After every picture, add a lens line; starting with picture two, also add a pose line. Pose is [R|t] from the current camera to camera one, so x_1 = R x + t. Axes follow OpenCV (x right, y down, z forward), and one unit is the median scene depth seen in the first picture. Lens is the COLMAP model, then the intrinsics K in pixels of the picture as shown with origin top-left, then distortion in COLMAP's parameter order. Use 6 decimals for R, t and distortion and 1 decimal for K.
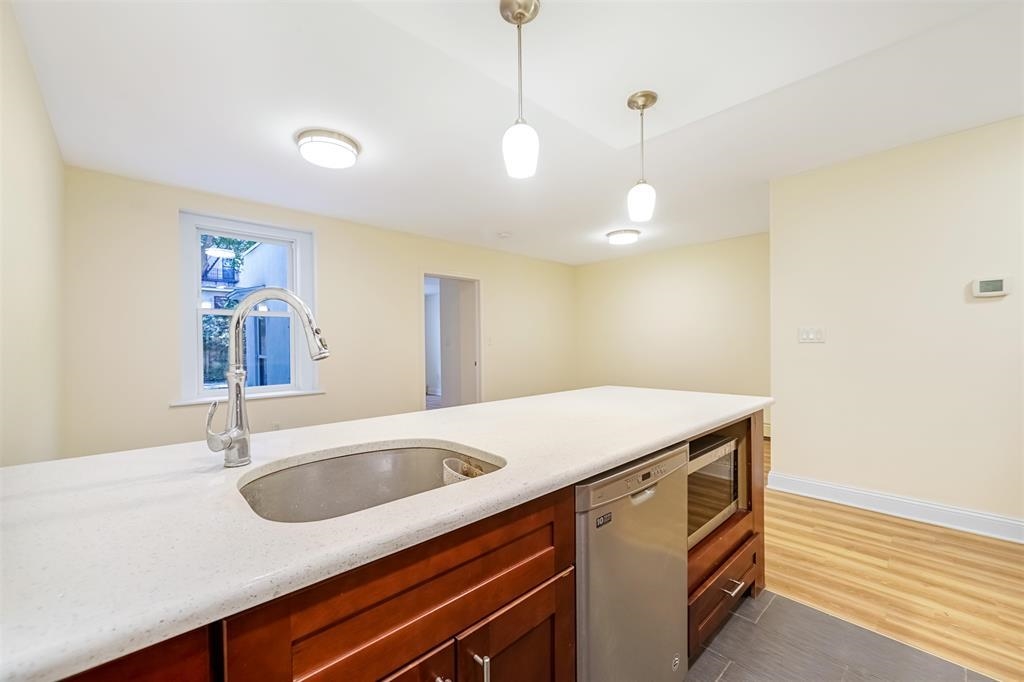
lens RADIAL K [[412.8, 0, 513.6], [0, 412.8, 341.6], [0, 0, 1]] dist [-0.004350, -0.000015]
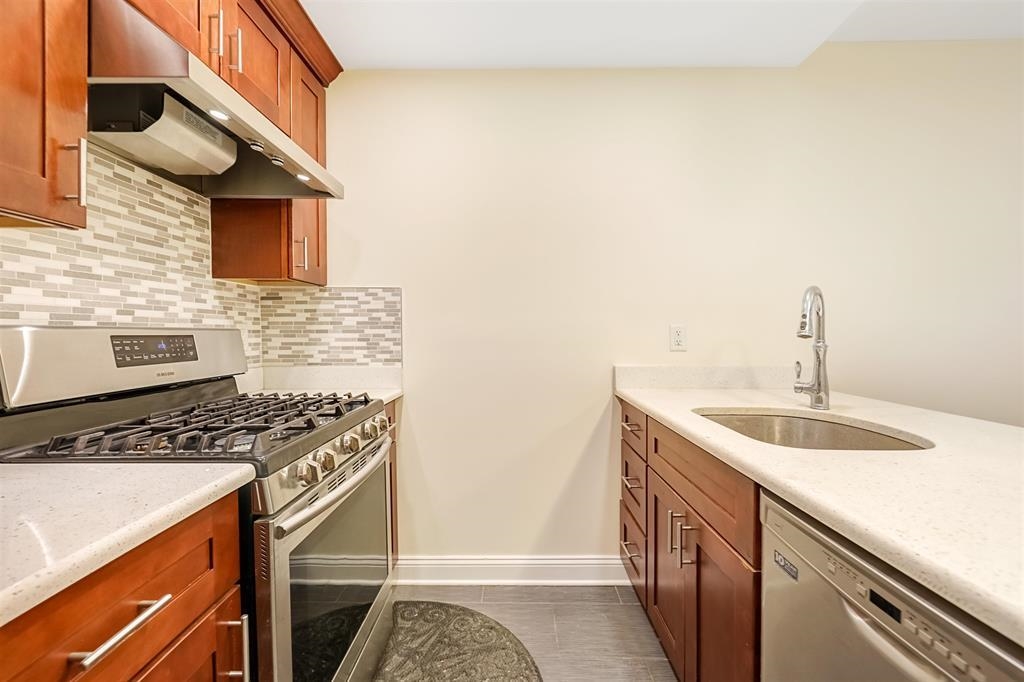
lens RADIAL K [[412.8, 0, 511.4], [0, 412.8, 335.2], [0, 0, 1]] dist [-0.004350, -0.000015]
pose [[-0.685595, 0.017864, -0.727764, 1.067140], [0.003047, 0.999761, 0.021670, 0.003574], [0.727977, 0.012640, -0.685485, 1.125177]]
